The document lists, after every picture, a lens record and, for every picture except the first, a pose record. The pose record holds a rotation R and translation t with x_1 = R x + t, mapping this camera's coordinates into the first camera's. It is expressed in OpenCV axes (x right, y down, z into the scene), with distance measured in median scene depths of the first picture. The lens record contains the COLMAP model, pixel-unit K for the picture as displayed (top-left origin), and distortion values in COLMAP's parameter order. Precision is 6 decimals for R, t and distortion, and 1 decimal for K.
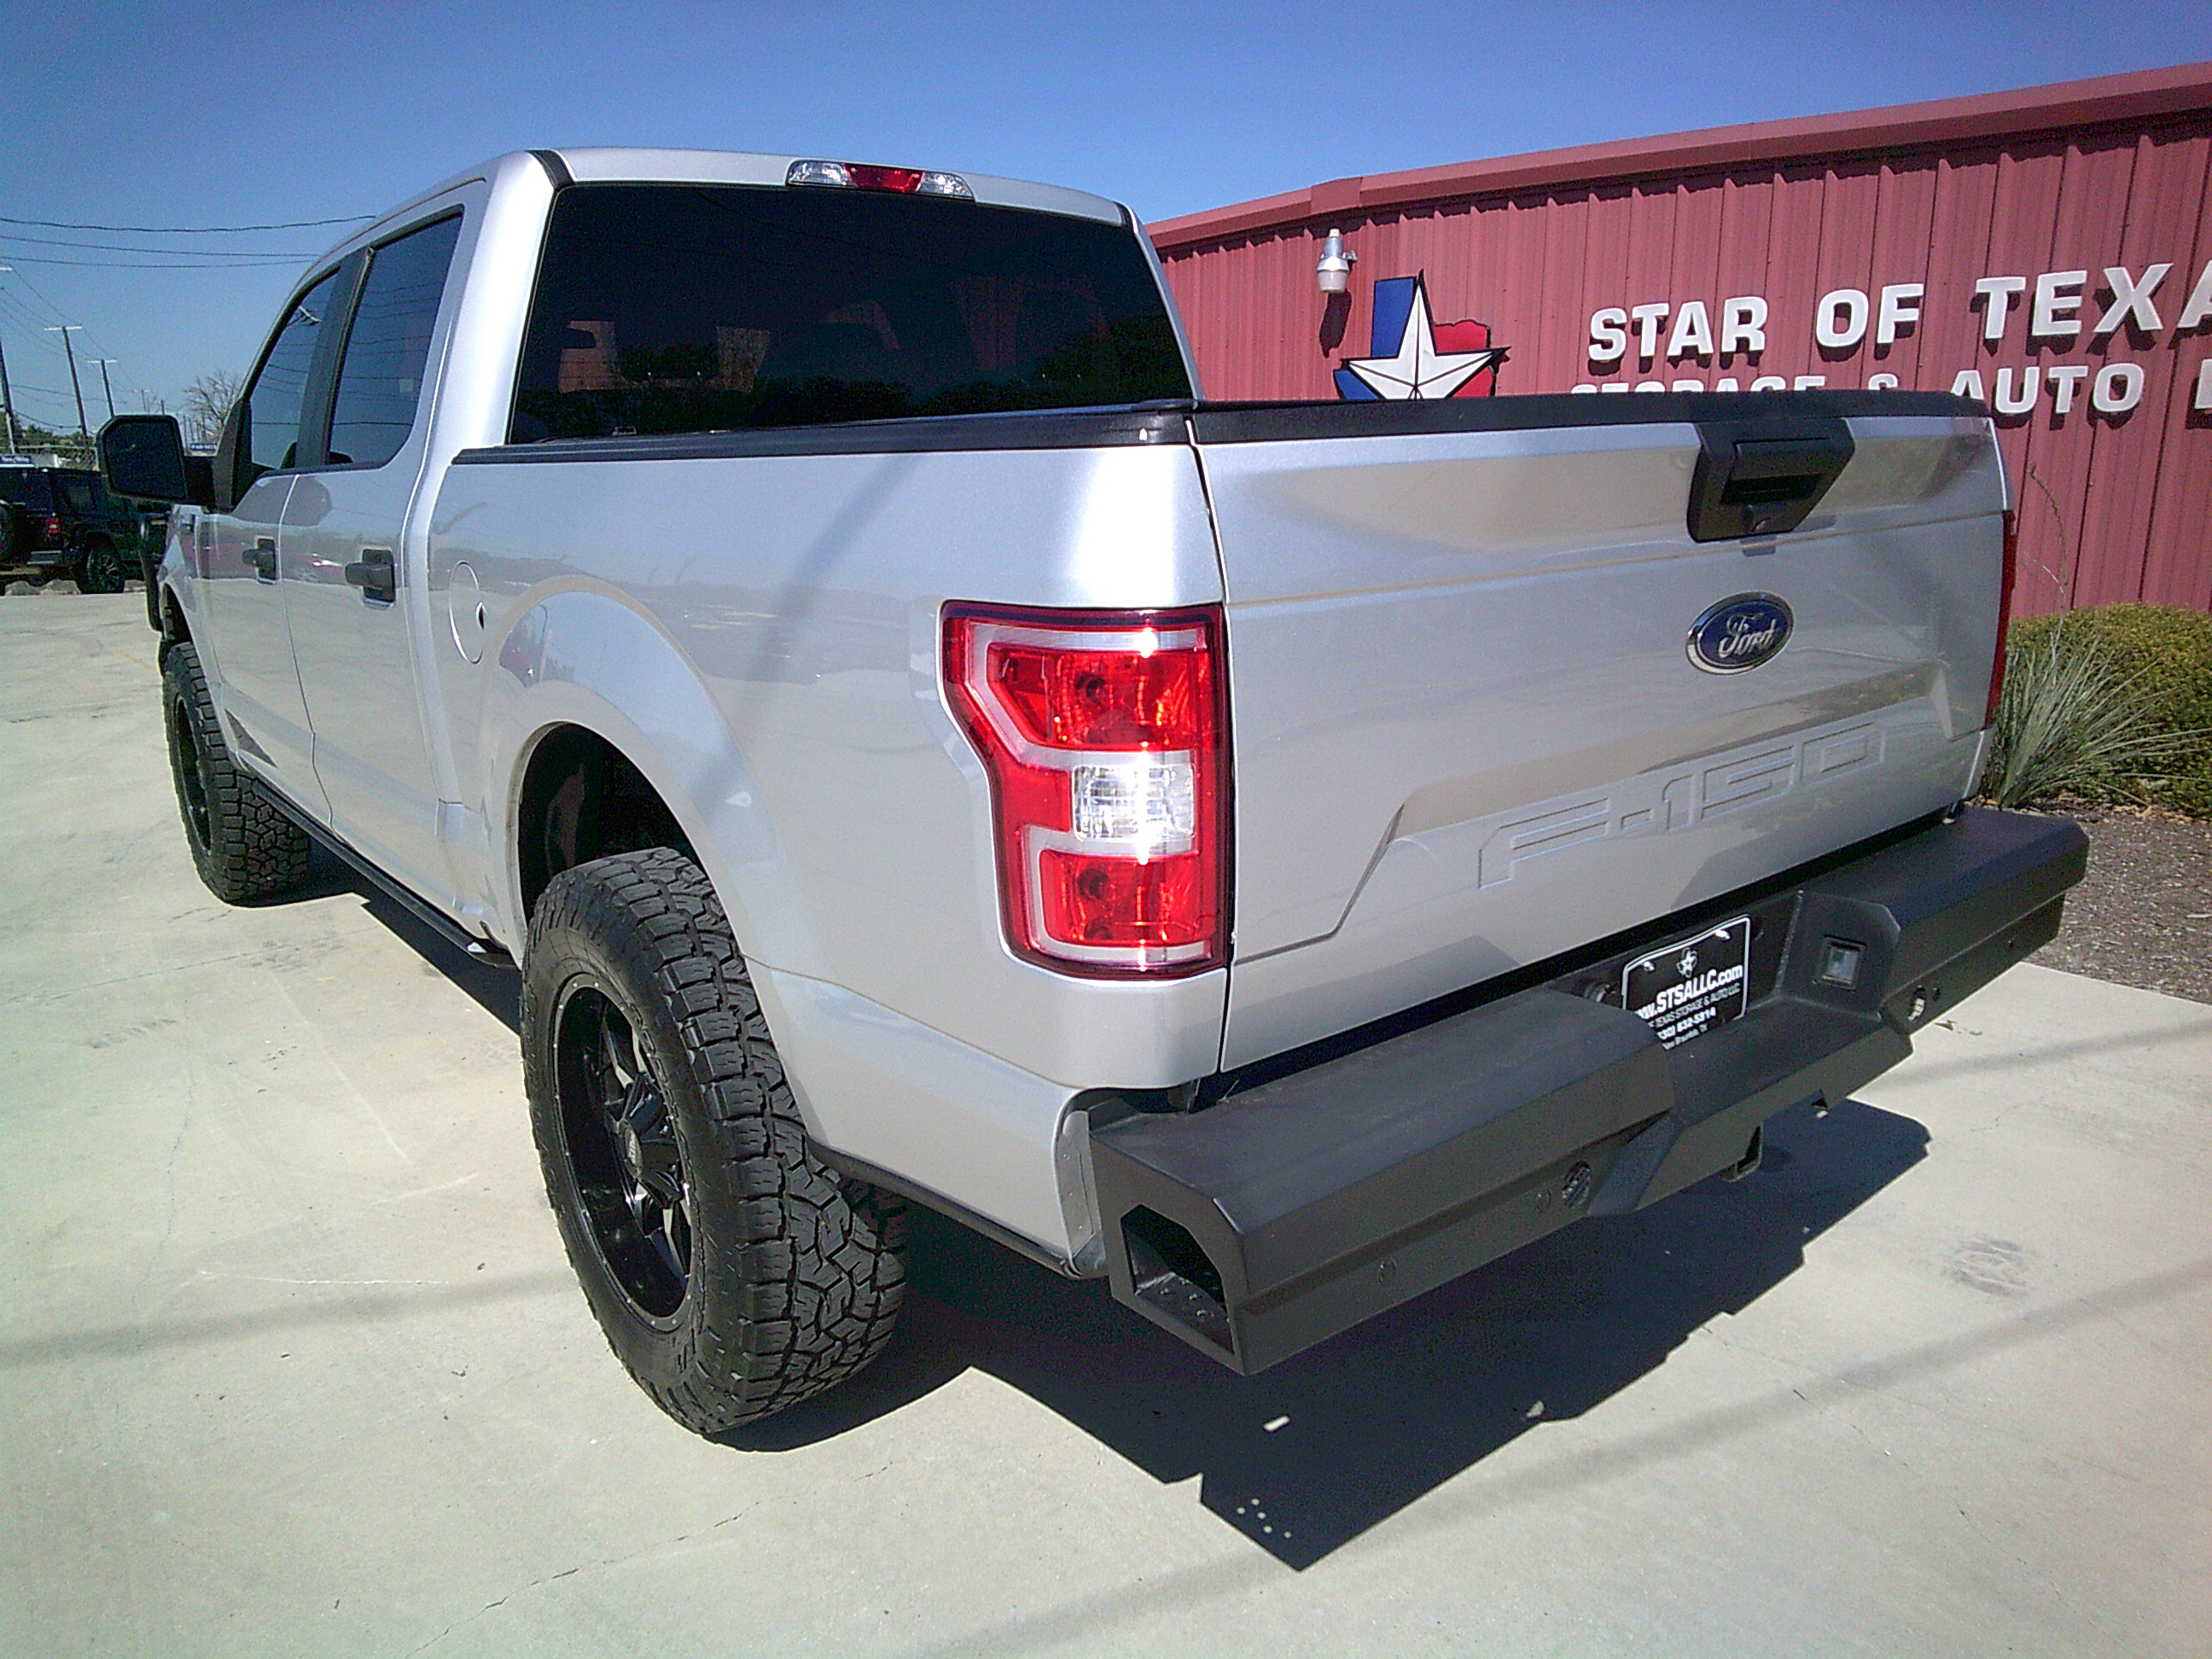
lens RADIAL K [[1553.9, 0, 1115.8], [0, 1553.9, 825.3], [0, 0, 1]] dist [-0.003847, -0.012442]
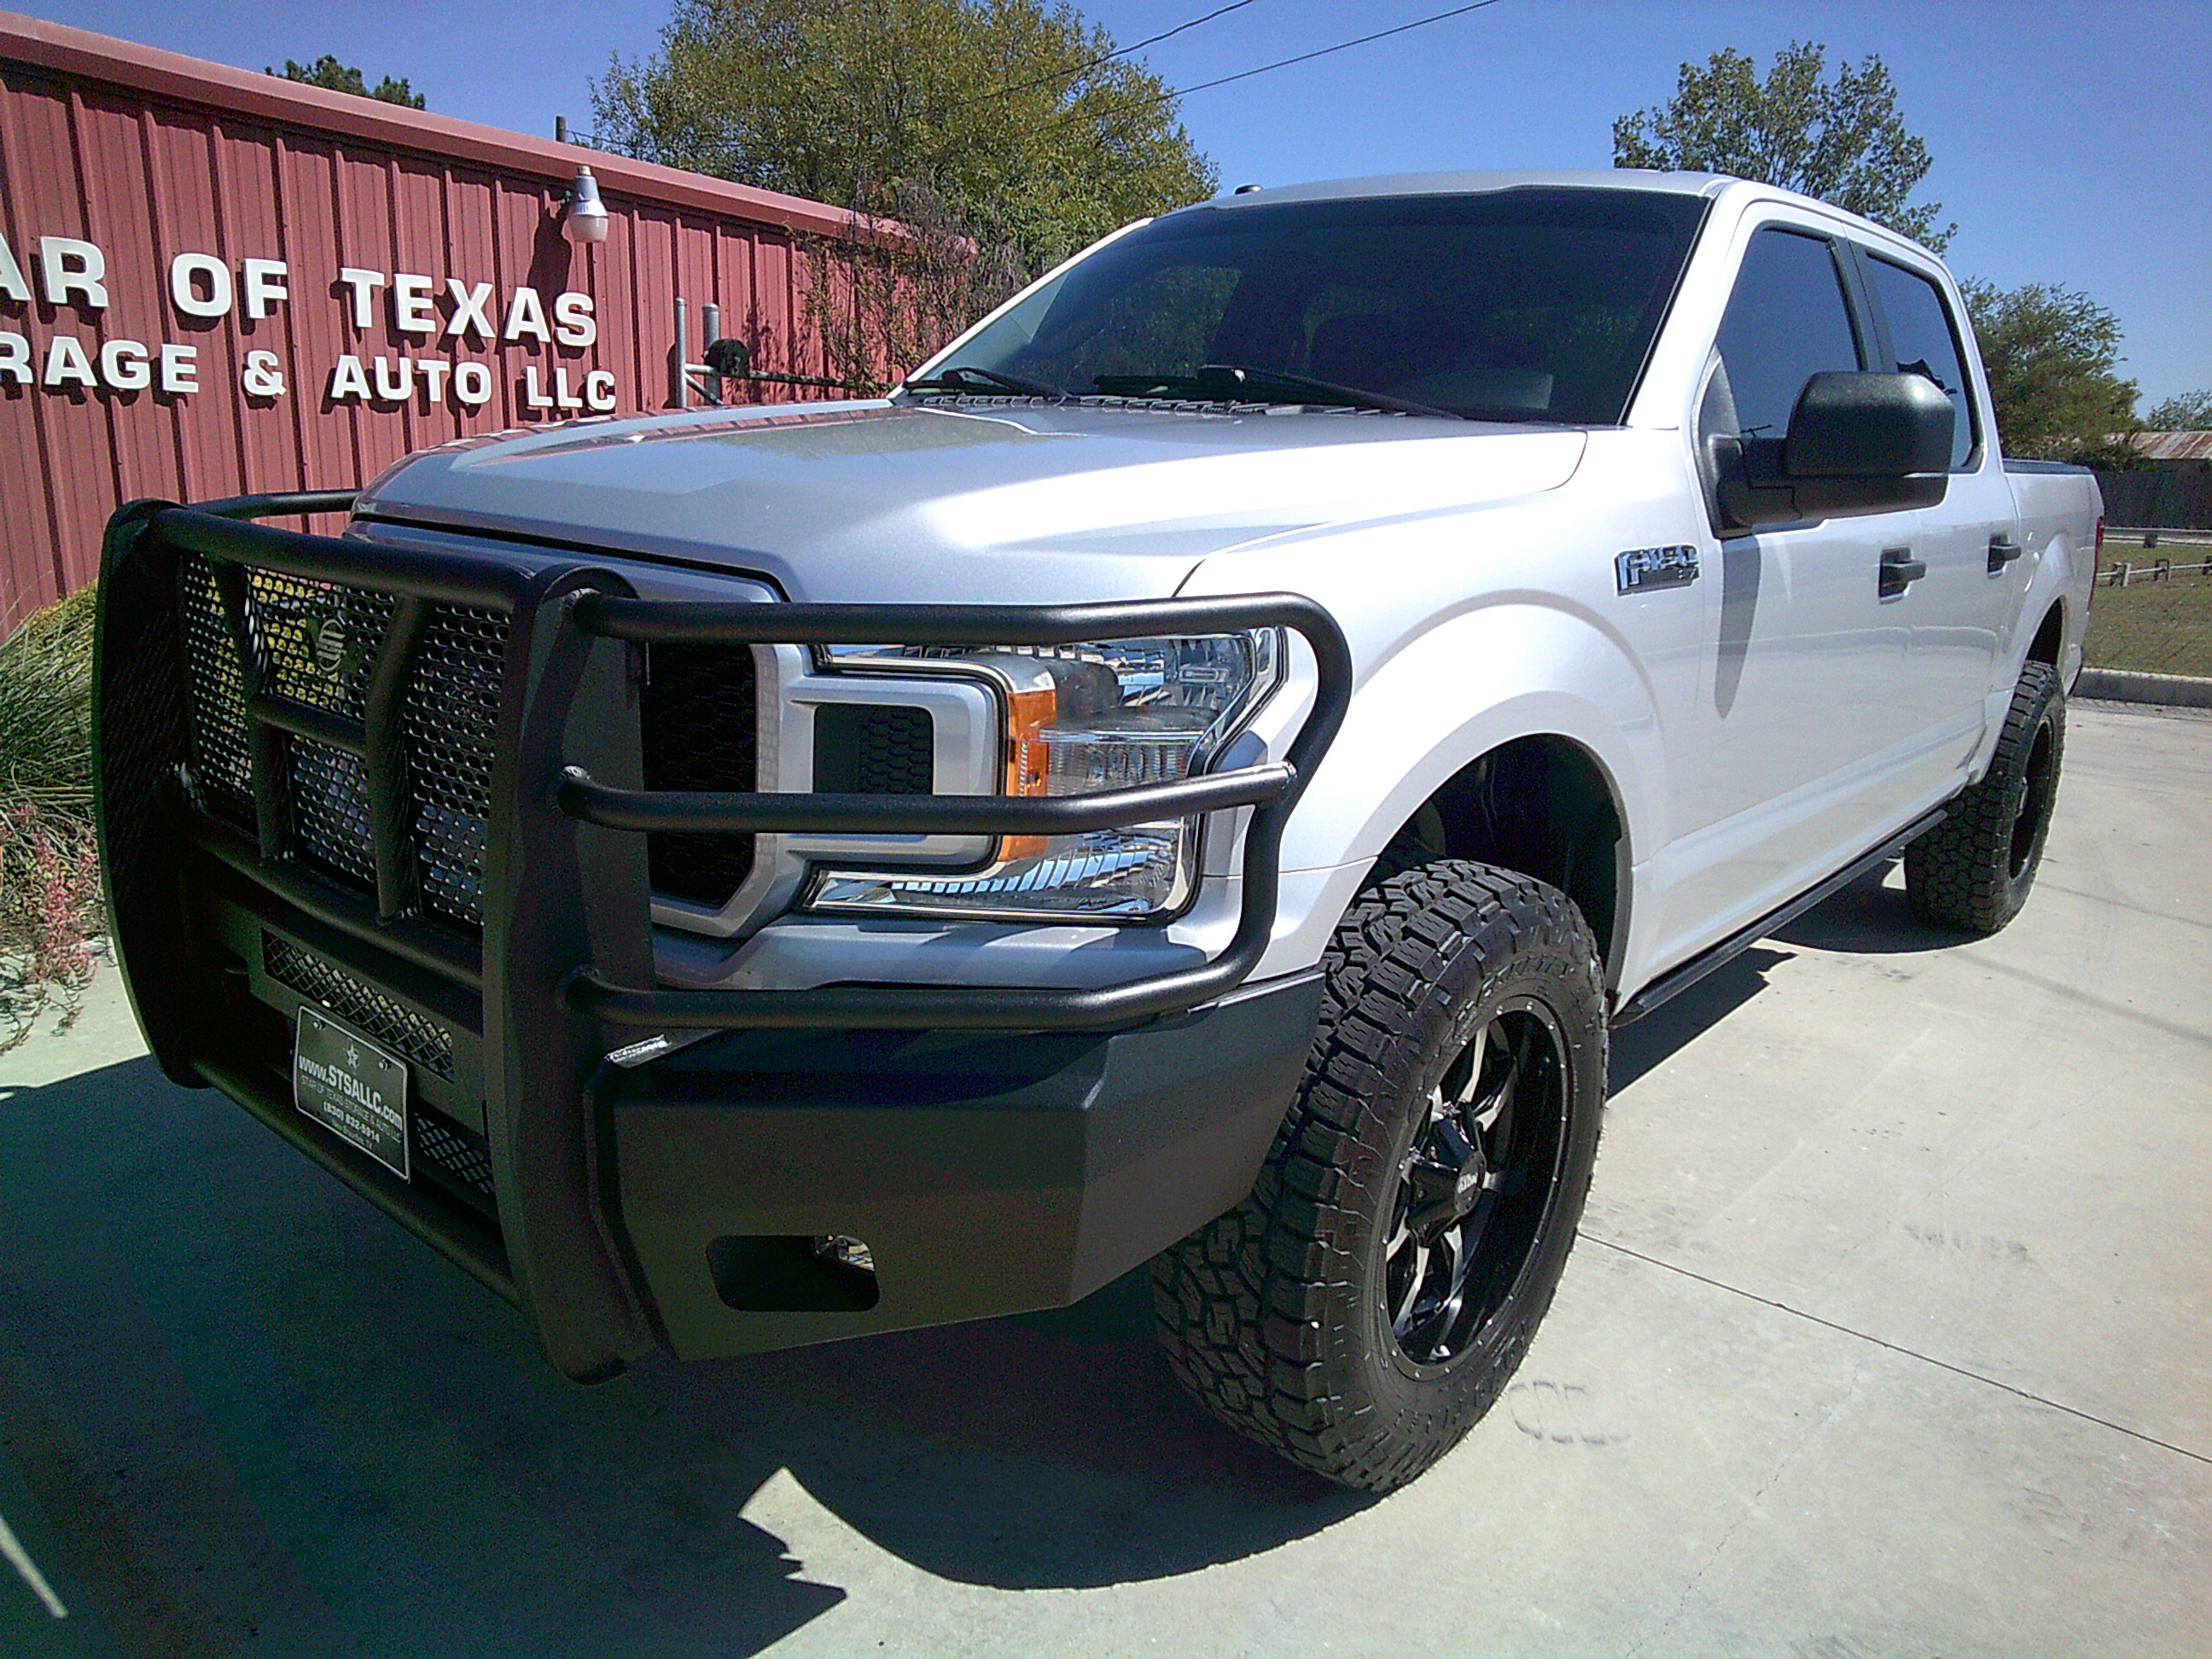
lens RADIAL K [[1553.9, 0, 1123.5], [0, 1553.9, 805.9], [0, 0, 1]] dist [-0.003847, -0.012442]
pose [[-0.199520, -0.213479, 0.956357, -0.653162], [0.203113, 0.945774, 0.253491, -0.177176], [-0.958612, 0.244825, -0.145341, 0.775111]]
